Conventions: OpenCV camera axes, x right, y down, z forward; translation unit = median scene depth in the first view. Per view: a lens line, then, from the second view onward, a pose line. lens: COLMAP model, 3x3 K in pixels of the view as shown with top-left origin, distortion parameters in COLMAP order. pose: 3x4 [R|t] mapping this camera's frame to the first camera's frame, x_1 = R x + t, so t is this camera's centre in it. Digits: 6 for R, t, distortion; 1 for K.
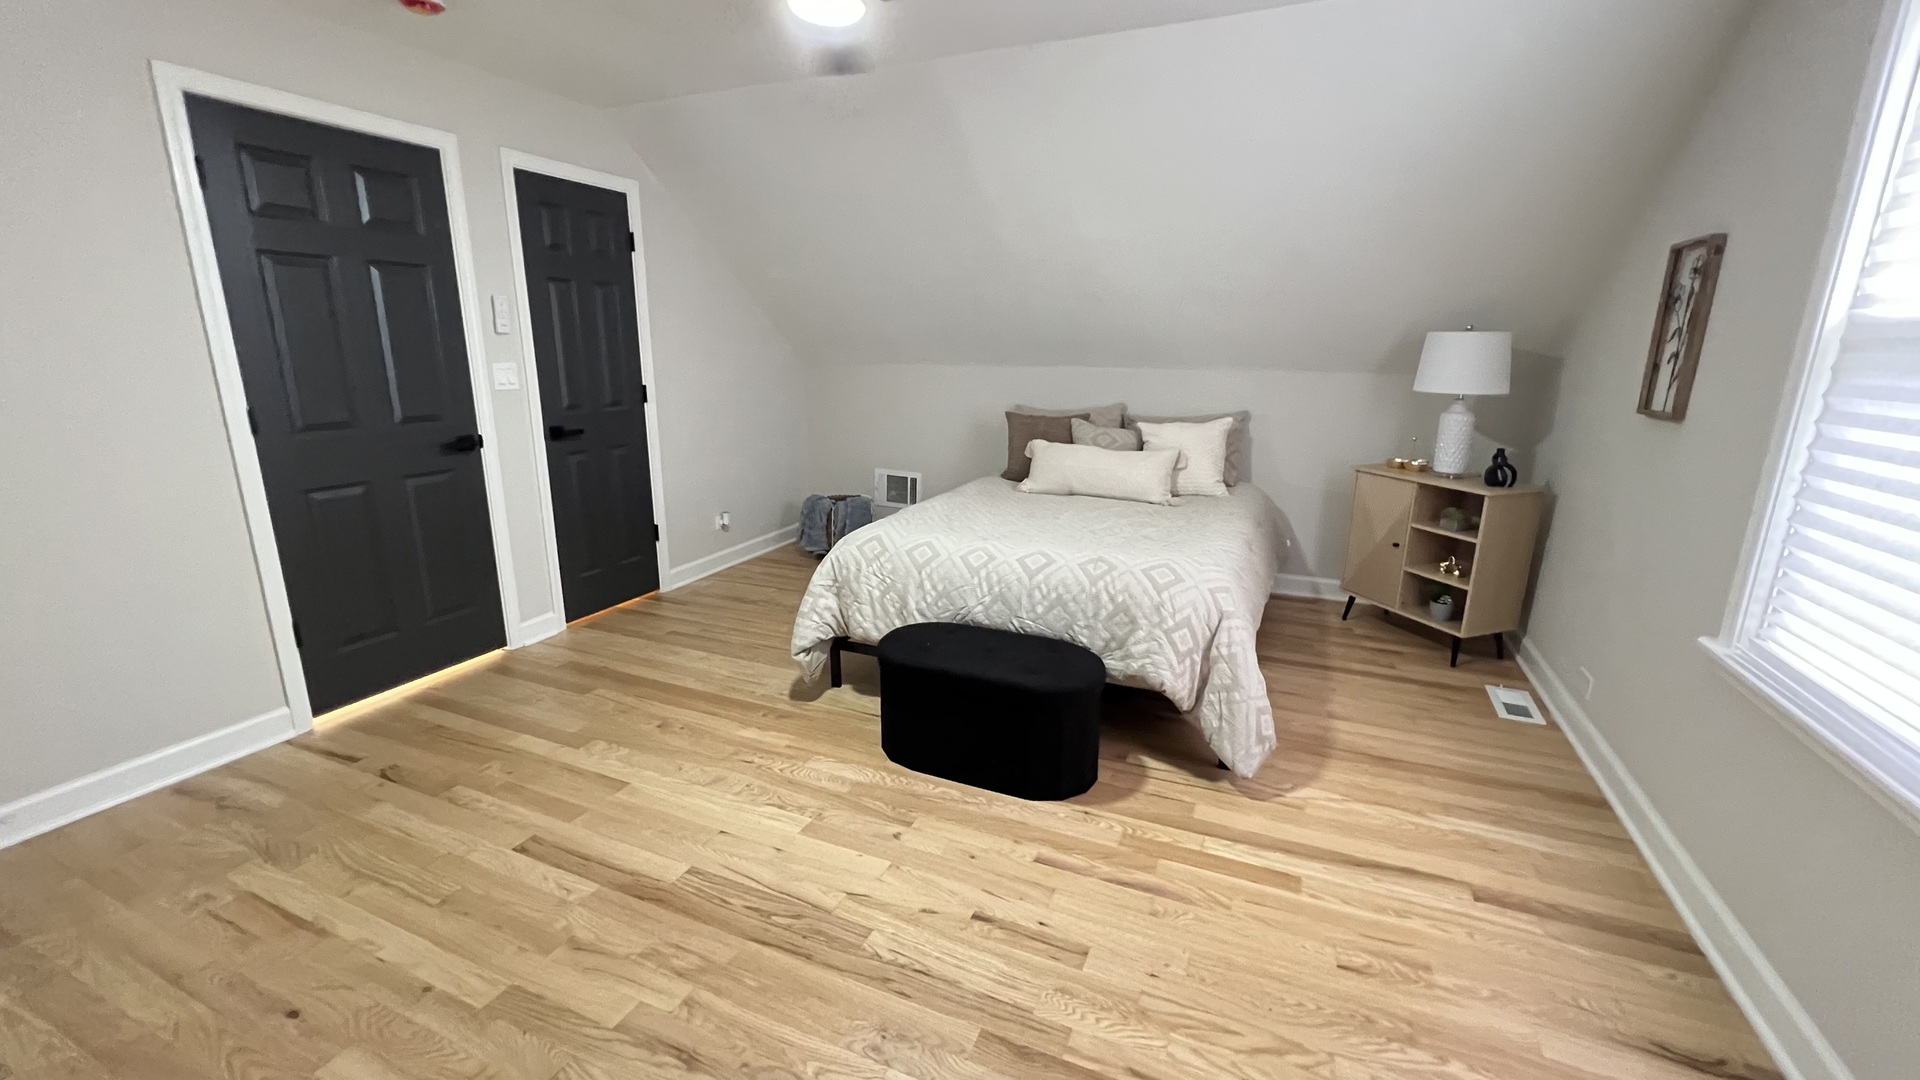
lens RADIAL K [[777.7, 0, 960.1], [0, 777.7, 540.4], [0, 0, 1]] dist [-0.000629, 0.000027]
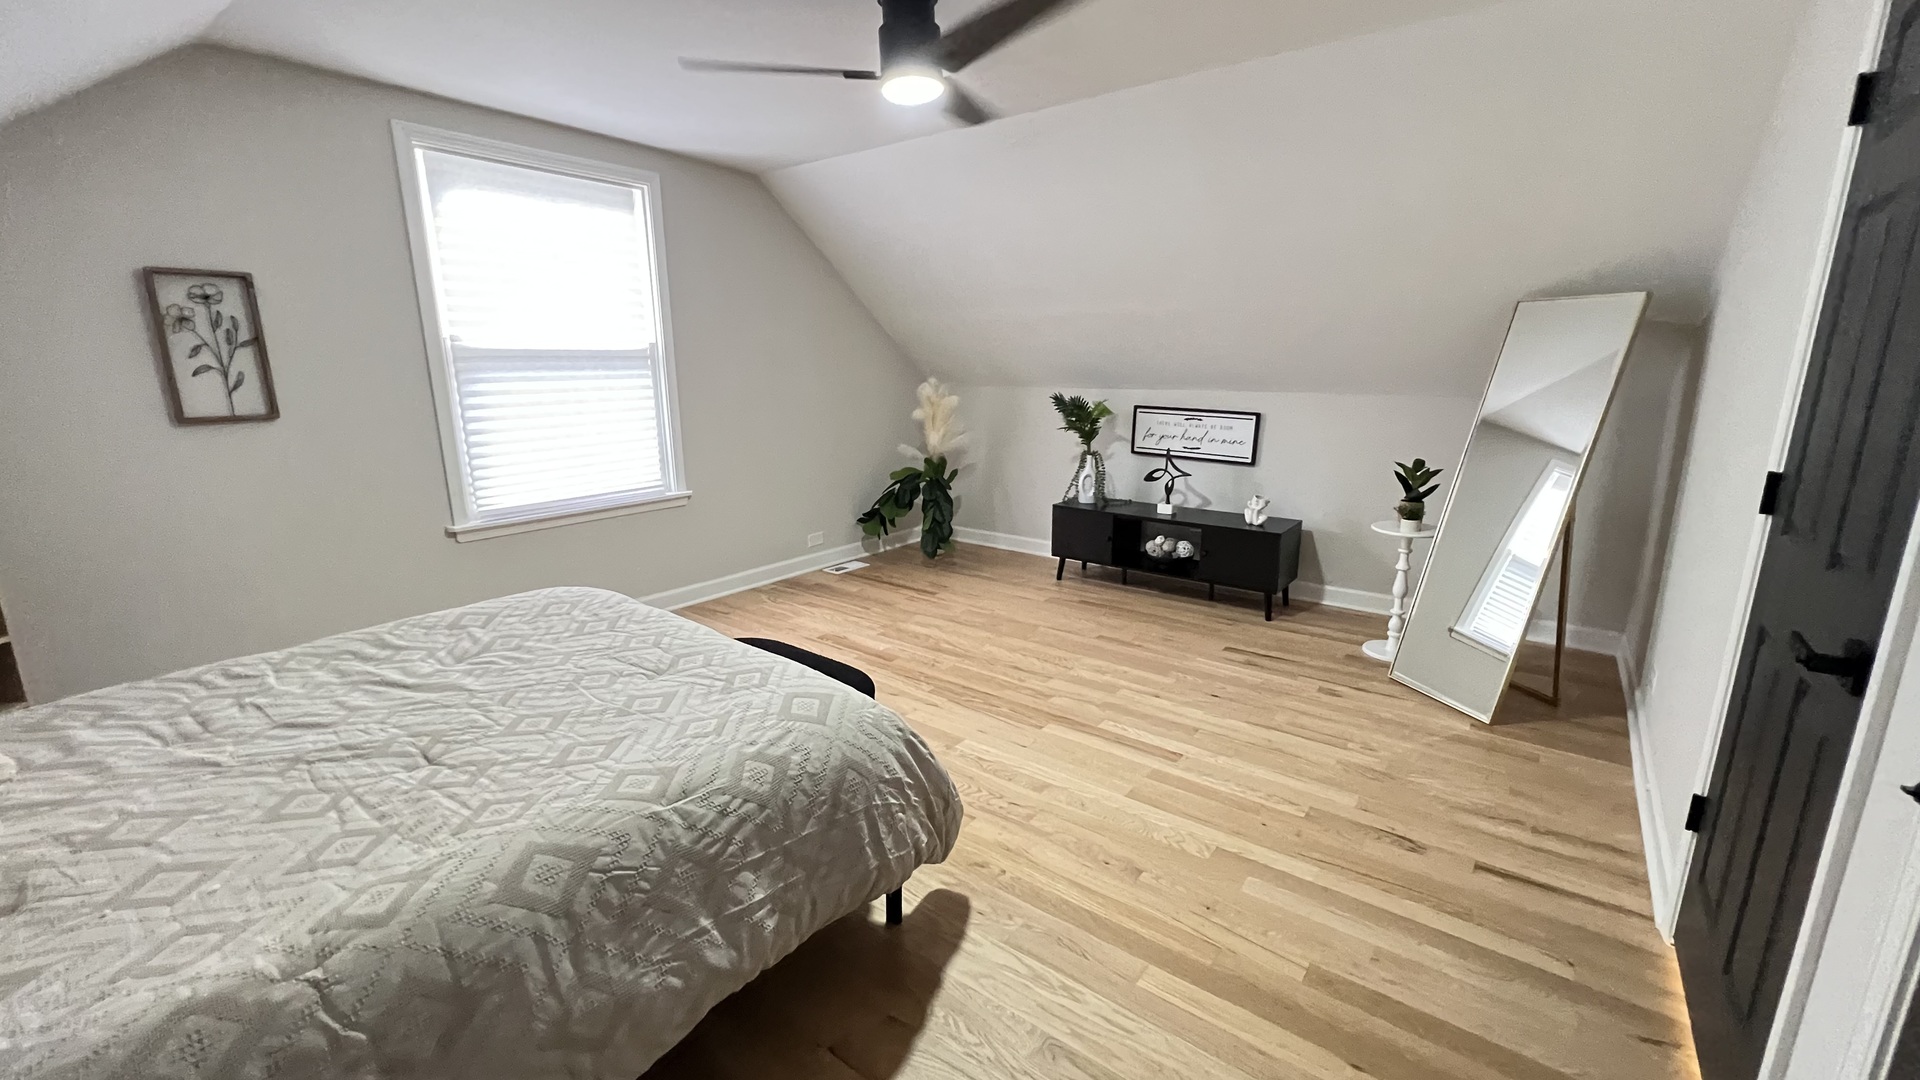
lens RADIAL K [[777.7, 0, 959.1], [0, 777.7, 537.7], [0, 0, 1]] dist [-0.000629, 0.000027]
pose [[-0.972951, -0.059558, 0.223204, -0.485667], [0.049401, 0.890205, 0.452873, -0.533507], [-0.225670, 0.451650, -0.863183, 2.053935]]
